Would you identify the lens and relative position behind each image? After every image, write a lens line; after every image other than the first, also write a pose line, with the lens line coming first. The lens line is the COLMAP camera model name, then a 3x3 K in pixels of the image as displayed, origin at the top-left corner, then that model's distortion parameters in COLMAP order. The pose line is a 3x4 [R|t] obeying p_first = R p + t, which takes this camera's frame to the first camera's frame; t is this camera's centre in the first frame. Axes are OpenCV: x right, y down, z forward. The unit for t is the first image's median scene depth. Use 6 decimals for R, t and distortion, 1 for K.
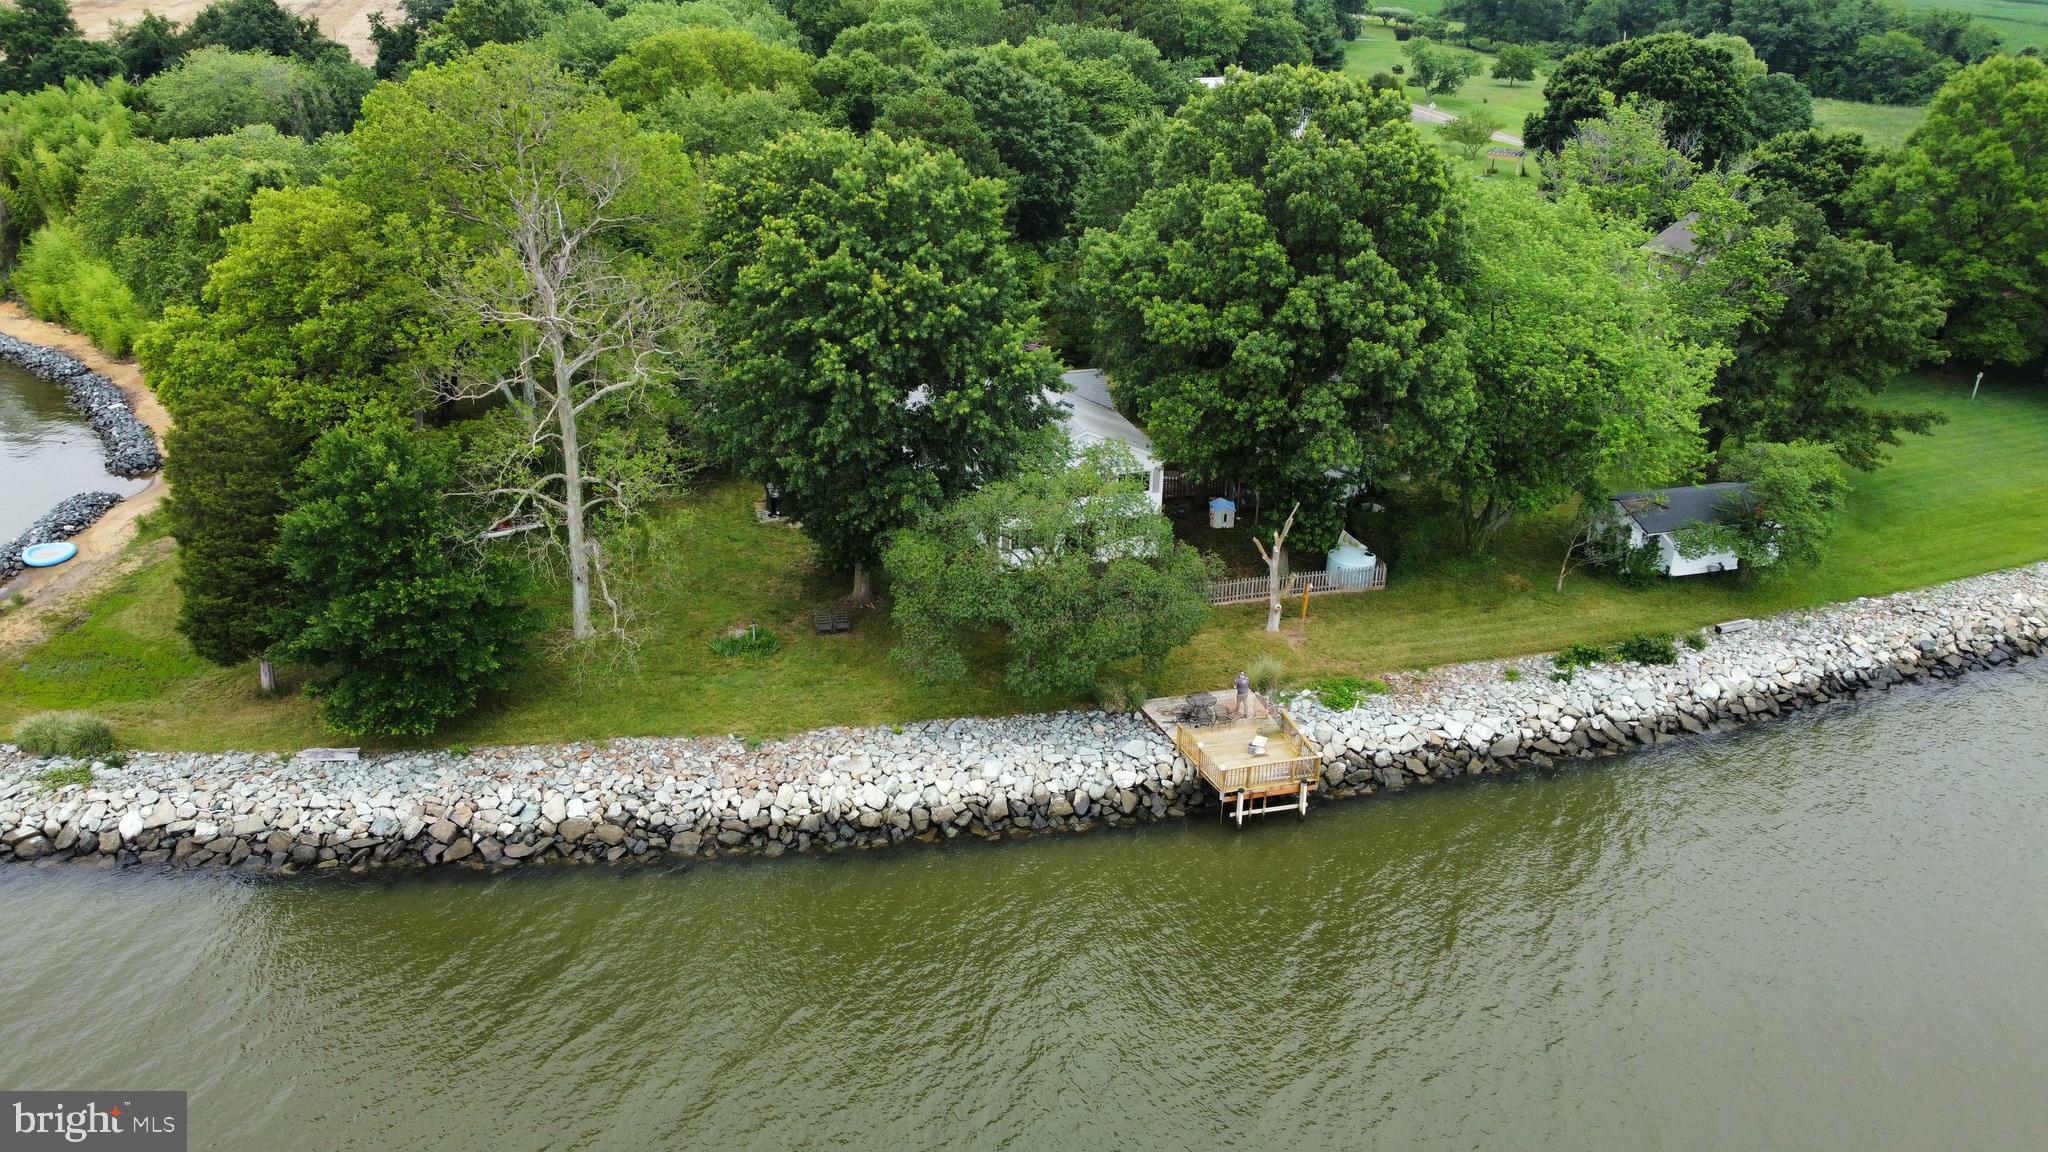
lens RADIAL K [[1522.2, 0, 1019.3], [0, 1522.2, 574.4], [0, 0, 1]] dist [-0.005479, -0.002305]
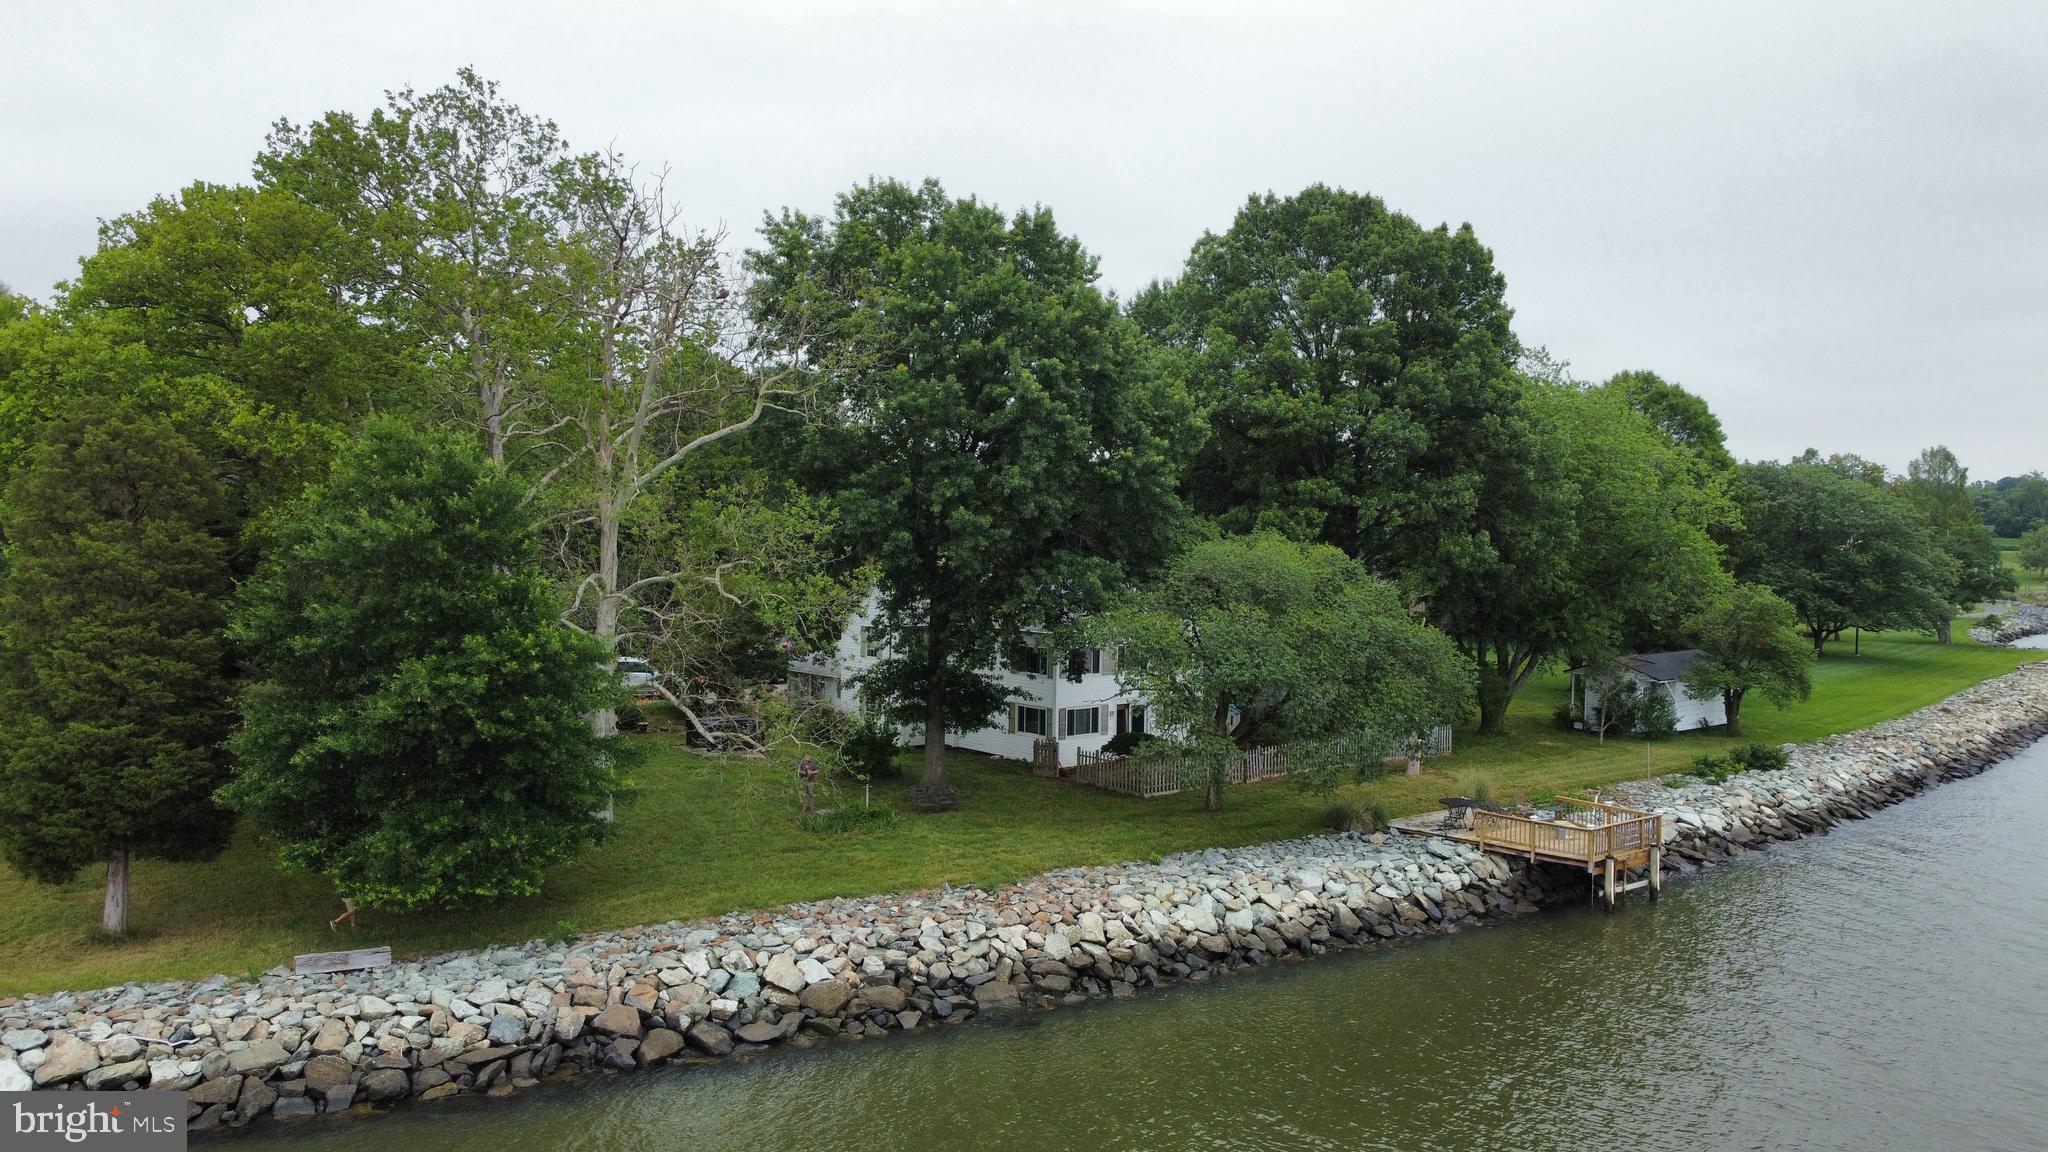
lens RADIAL K [[1522.2, 0, 1026.9], [0, 1522.2, 579.4], [0, 0, 1]] dist [-0.005479, -0.002305]
pose [[0.926087, -0.024776, 0.376496, -0.444584], [0.152832, 0.936950, -0.314272, 0.214326], [-0.344972, 0.348584, 0.871484, 0.368966]]
